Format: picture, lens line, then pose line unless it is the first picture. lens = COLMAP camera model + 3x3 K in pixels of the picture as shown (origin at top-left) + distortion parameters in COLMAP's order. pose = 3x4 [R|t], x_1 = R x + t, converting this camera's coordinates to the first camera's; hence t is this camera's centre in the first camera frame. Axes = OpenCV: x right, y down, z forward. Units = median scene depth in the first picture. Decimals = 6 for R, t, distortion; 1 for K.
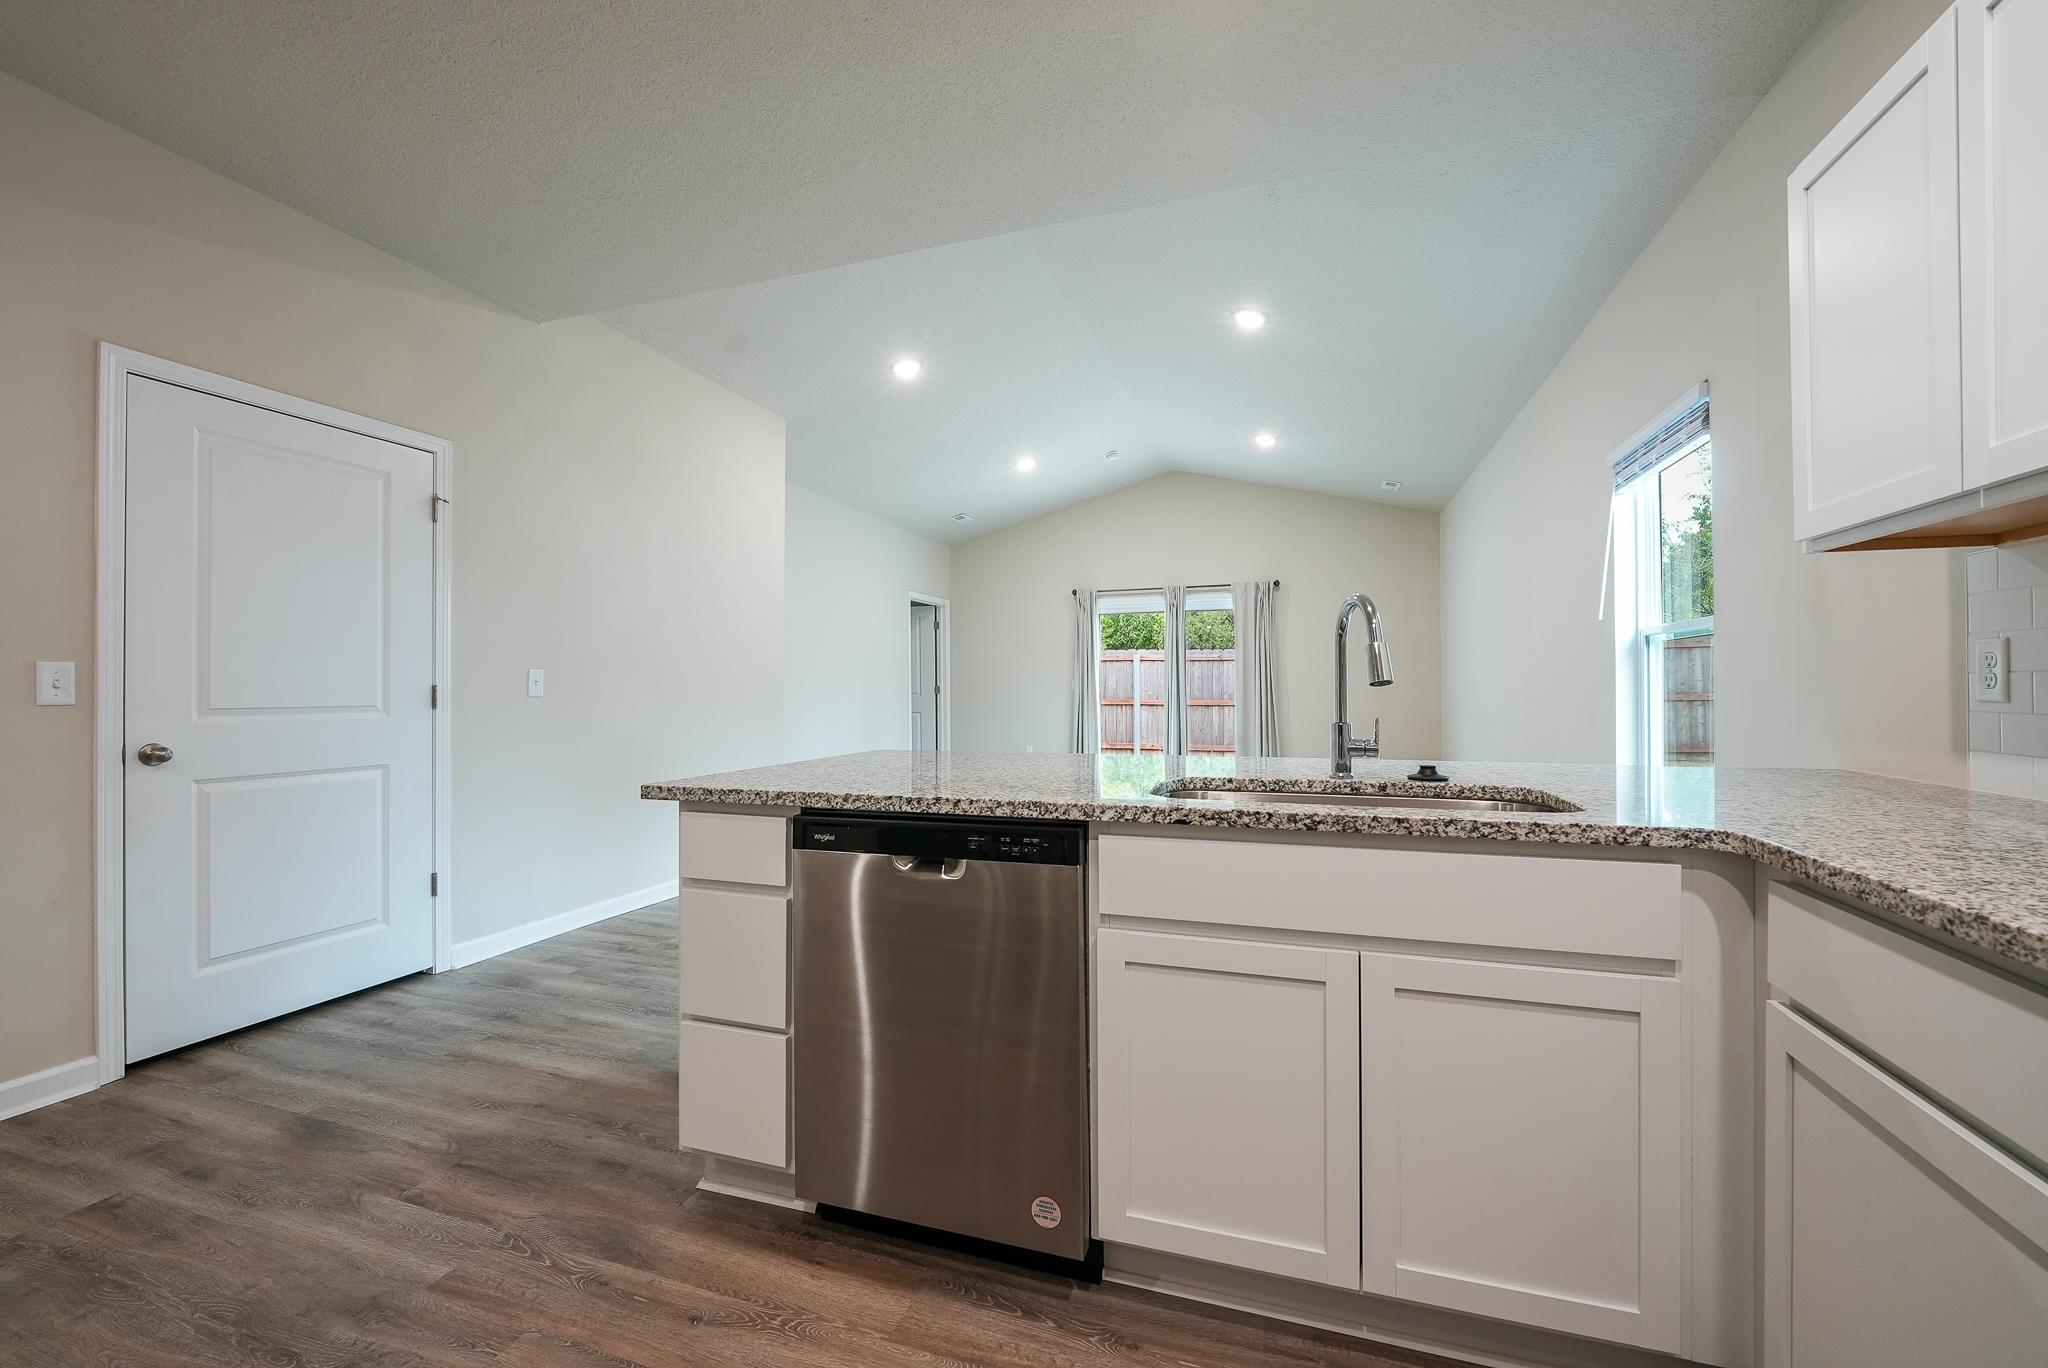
lens RADIAL K [[830.0, 0, 1021.9], [0, 830.0, 680.6], [0, 0, 1]] dist [-0.006527, -0.001230]
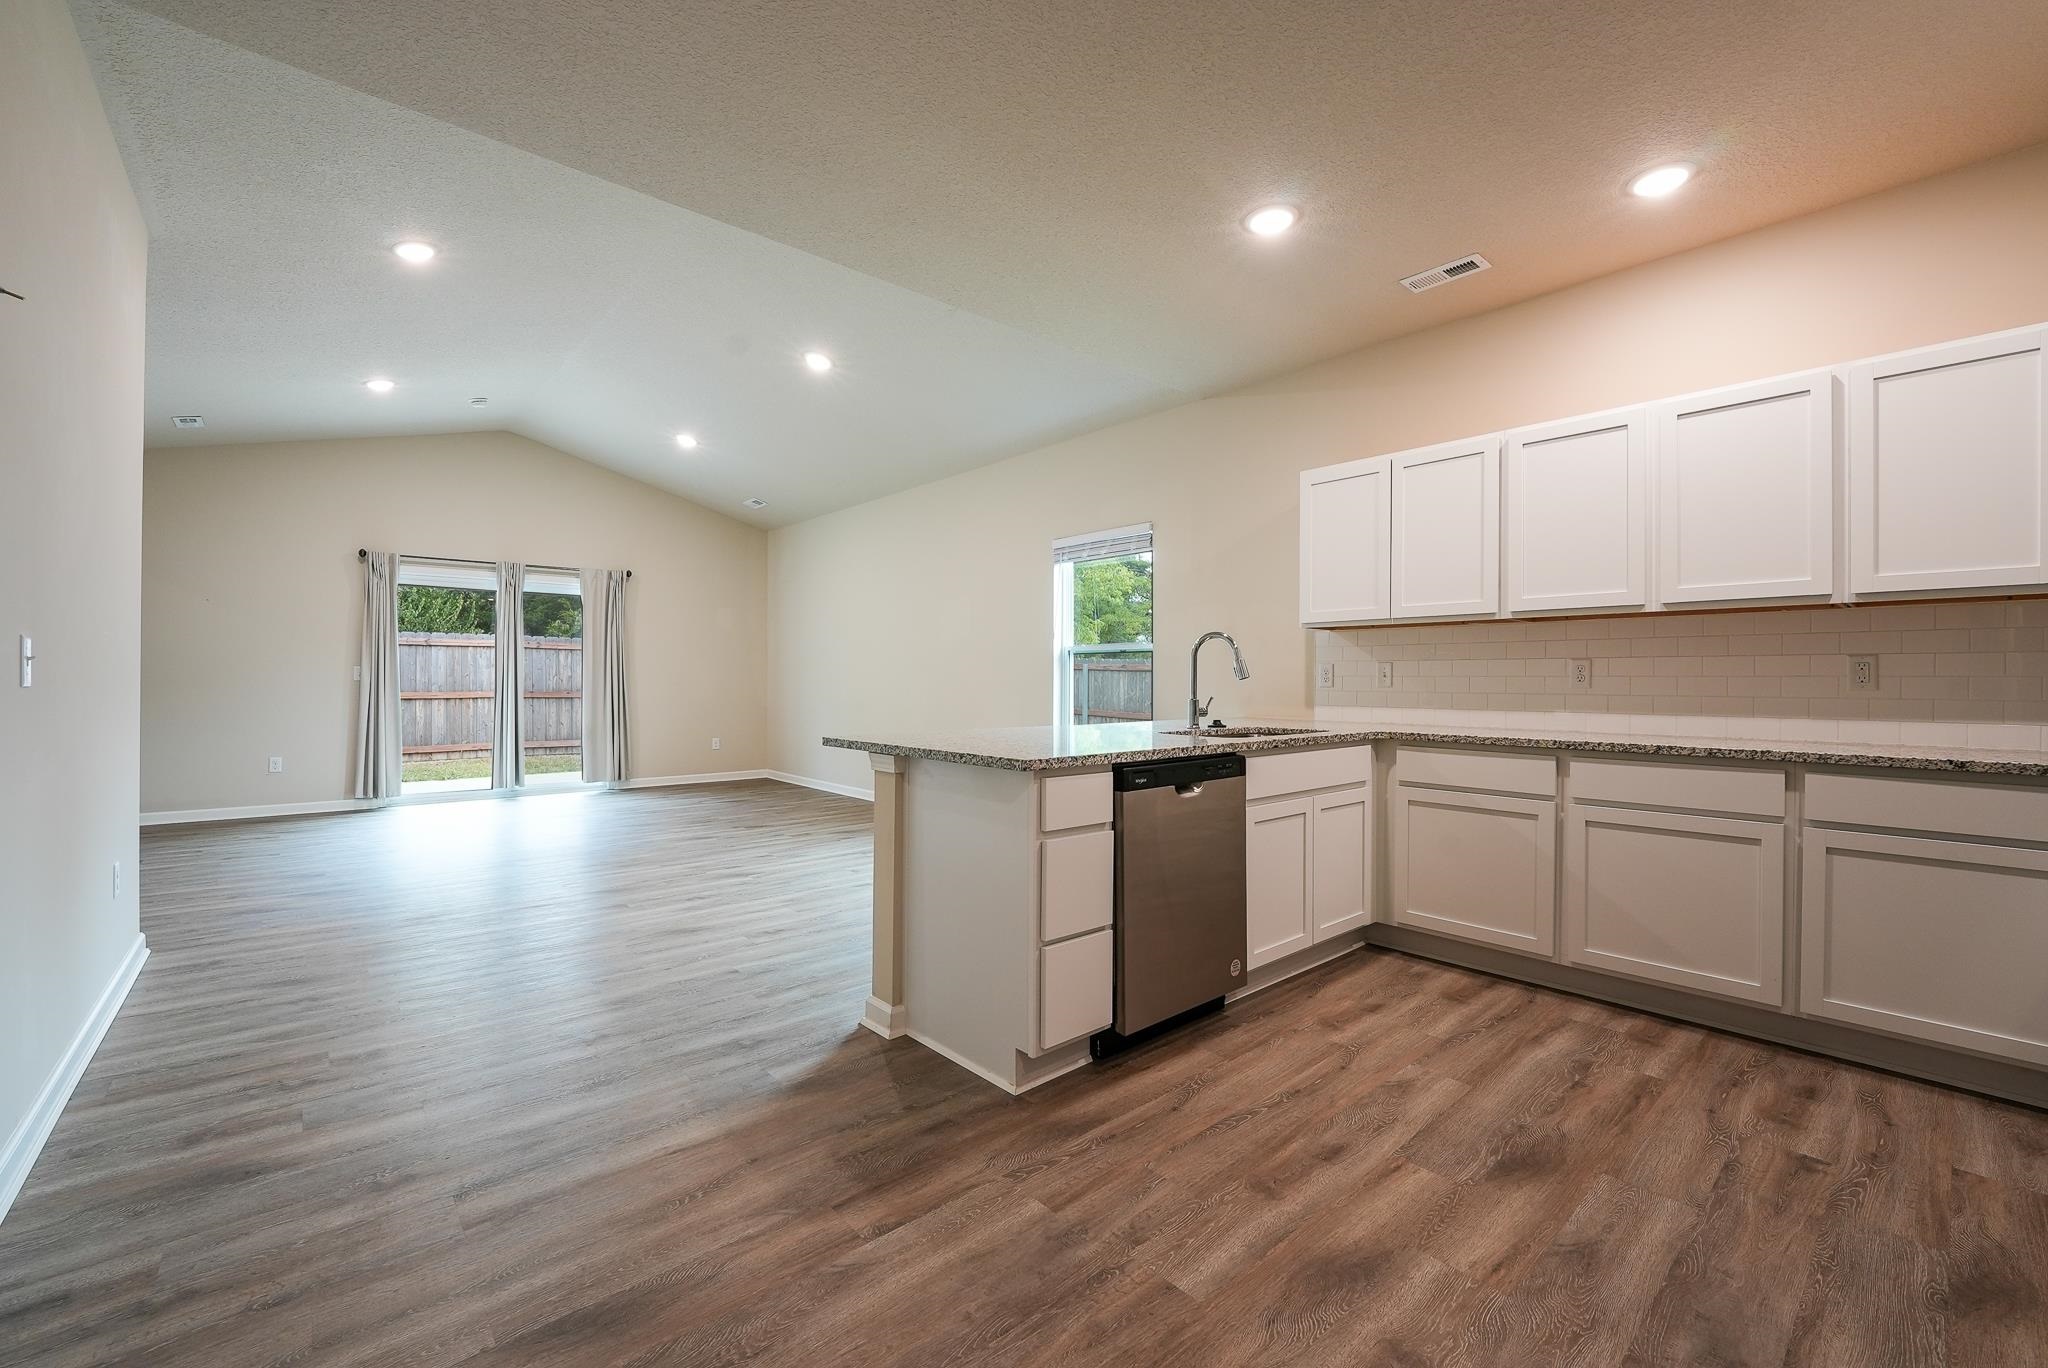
lens RADIAL K [[830.0, 0, 1017.5], [0, 830.0, 686.4], [0, 0, 1]] dist [-0.006527, -0.001230]
pose [[0.503797, 0.000192, 0.863822, -0.867965], [-0.014429, 0.999862, 0.008193, 0.008039], [-0.863702, -0.016591, 0.503730, 0.247228]]
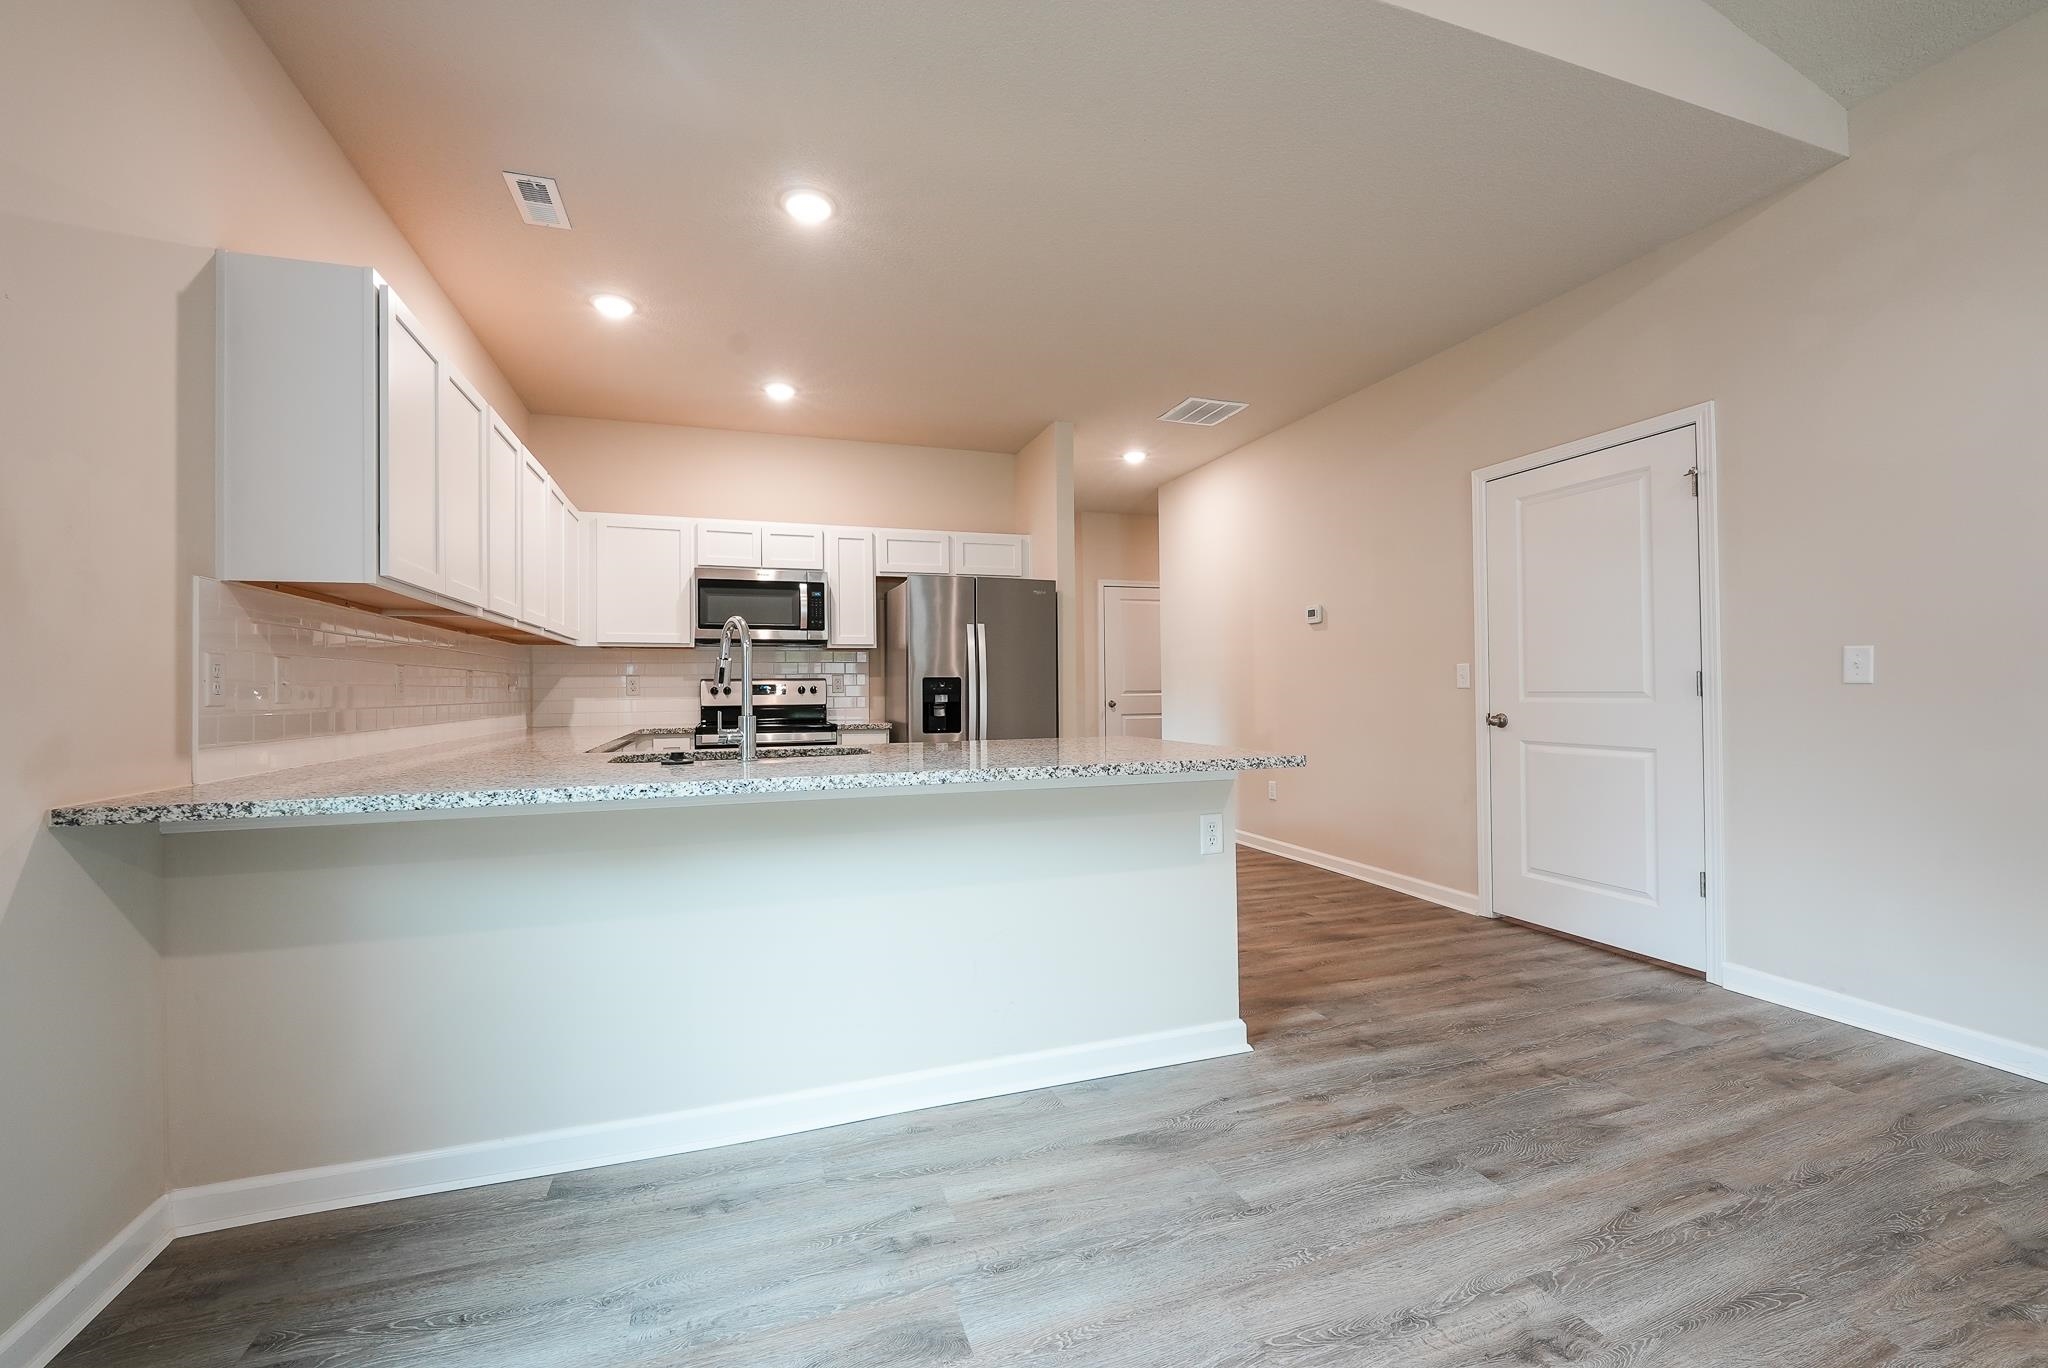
lens RADIAL K [[830.0, 0, 1020.1], [0, 830.0, 679.1], [0, 0, 1]] dist [-0.006527, -0.001230]
pose [[-0.788790, 0.005343, -0.614640, 0.501812], [0.019767, 0.999666, -0.016677, 0.015771], [0.614345, -0.025305, -0.788632, 1.351351]]
